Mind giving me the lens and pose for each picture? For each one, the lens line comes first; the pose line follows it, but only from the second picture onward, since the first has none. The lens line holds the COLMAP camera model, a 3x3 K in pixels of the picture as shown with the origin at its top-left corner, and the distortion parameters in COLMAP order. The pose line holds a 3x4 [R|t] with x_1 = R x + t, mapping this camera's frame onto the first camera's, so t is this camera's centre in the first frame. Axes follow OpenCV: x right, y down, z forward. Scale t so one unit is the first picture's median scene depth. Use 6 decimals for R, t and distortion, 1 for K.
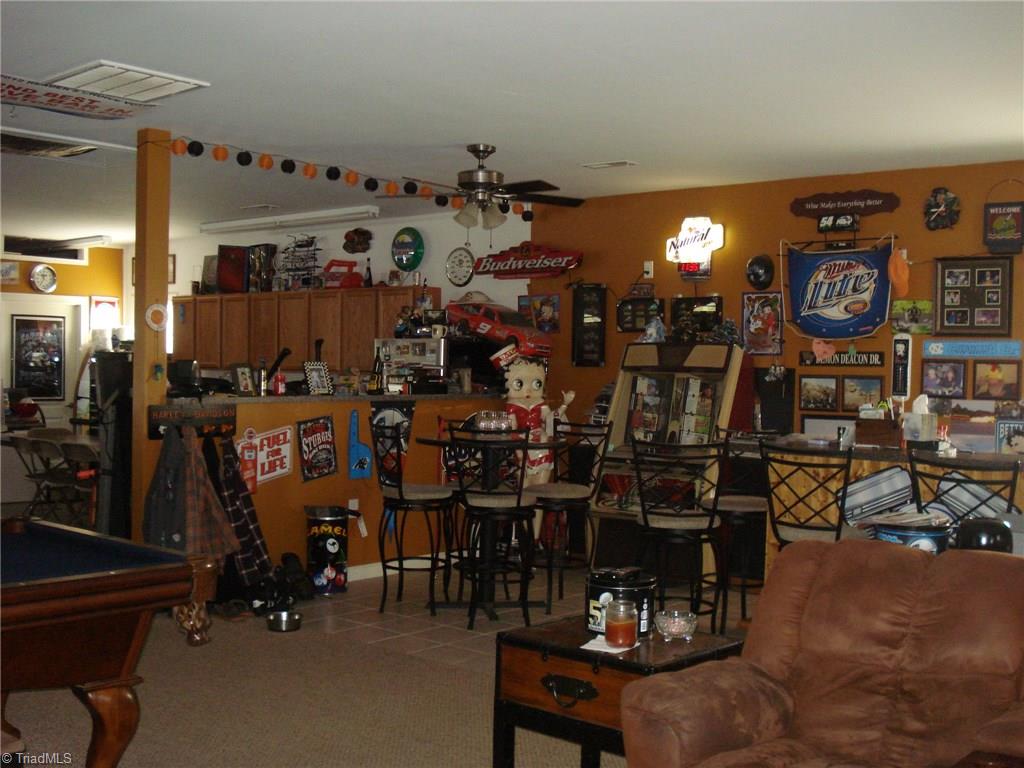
lens RADIAL K [[1164.7, 0, 511.8], [0, 1164.7, 384.0], [0, 0, 1]] dist [-0.104826, 0.000000]
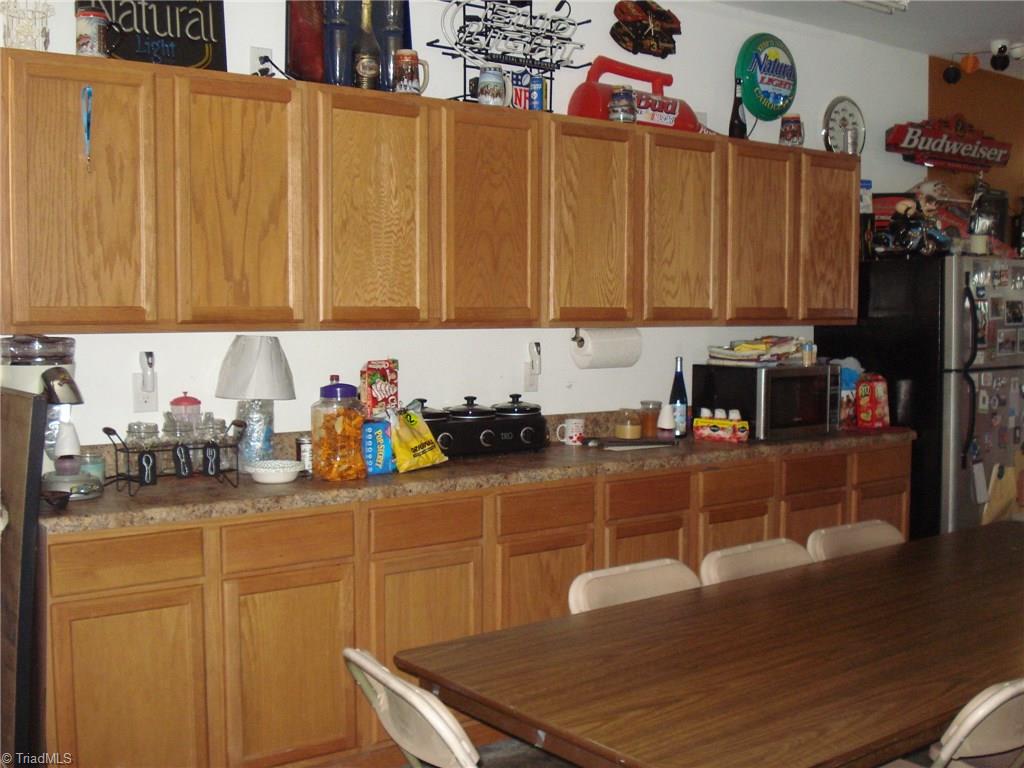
lens RADIAL K [[1164.7, 0, 512.0], [0, 1164.7, 383.5], [0, 0, 1]] dist [-0.104826, 0.000000]
pose [[0.212657, -0.085315, 0.973395, -0.680487], [0.013926, 0.996344, 0.084284, -0.027653], [-0.977028, -0.004368, 0.213068, 1.097481]]
